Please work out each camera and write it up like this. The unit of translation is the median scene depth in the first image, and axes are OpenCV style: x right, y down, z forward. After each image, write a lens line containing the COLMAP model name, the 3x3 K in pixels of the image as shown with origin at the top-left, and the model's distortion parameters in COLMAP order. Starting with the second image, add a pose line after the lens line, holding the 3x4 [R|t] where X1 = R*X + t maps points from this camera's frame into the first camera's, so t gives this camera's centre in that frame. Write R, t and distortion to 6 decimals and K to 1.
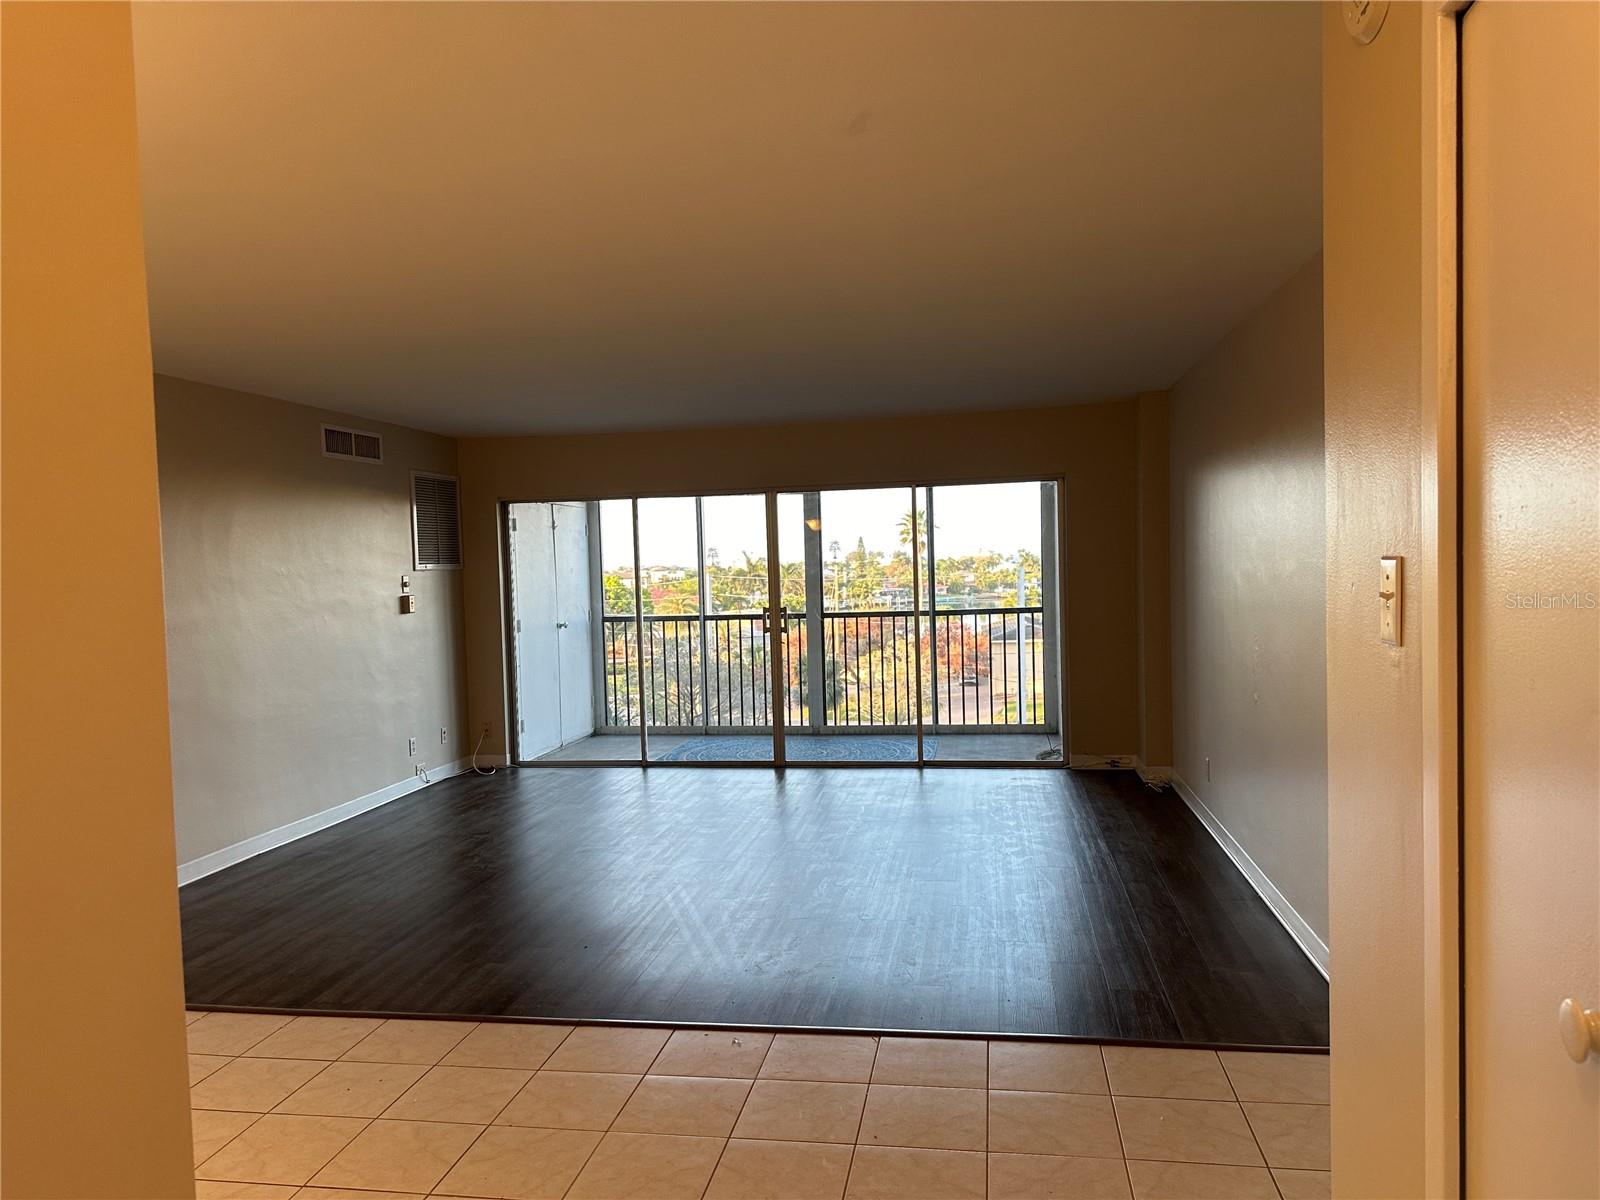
lens RADIAL K [[1114.9, 0, 798.7], [0, 1114.9, 610.2], [0, 0, 1]] dist [0.021428, -0.039469]
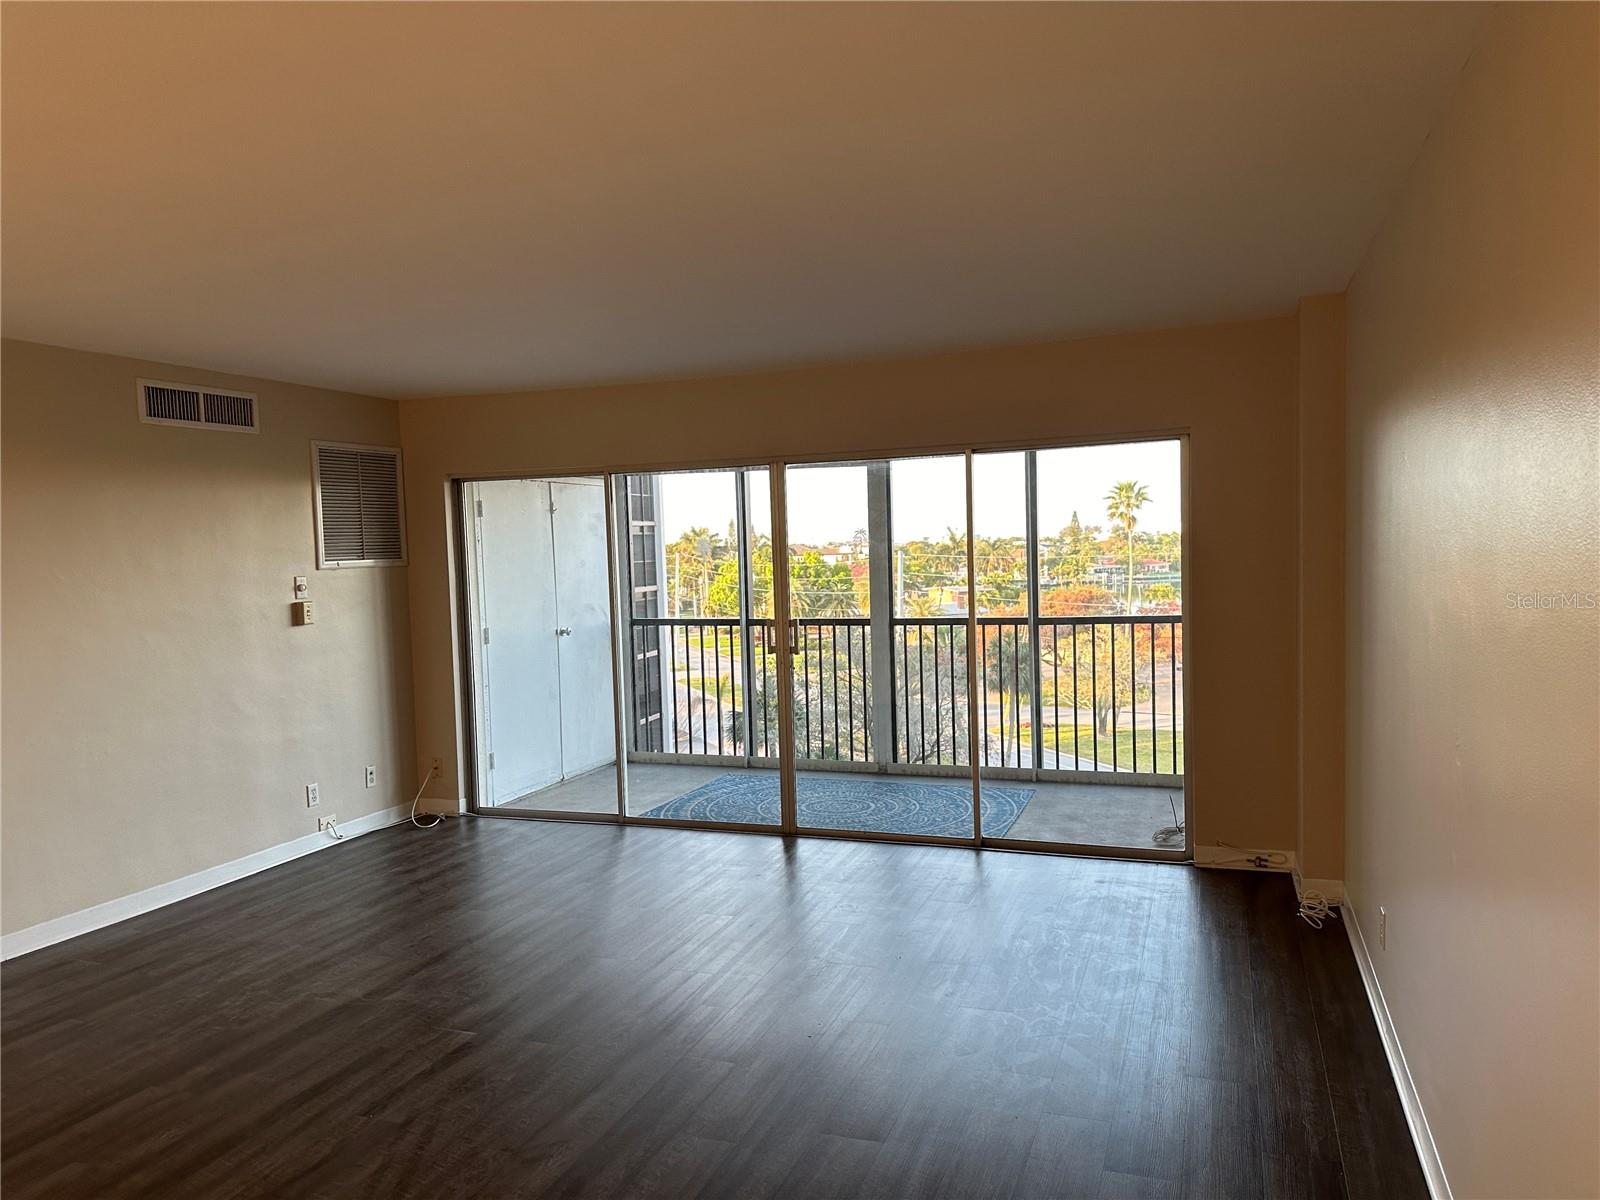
lens RADIAL K [[1114.9, 0, 808.3], [0, 1114.9, 598.0], [0, 0, 1]] dist [0.021428, -0.039469]
pose [[0.983362, 0.009029, -0.181434, 0.123068], [-0.006943, 0.999902, 0.012129, -0.024788], [0.181526, -0.010667, 0.983328, 0.264411]]
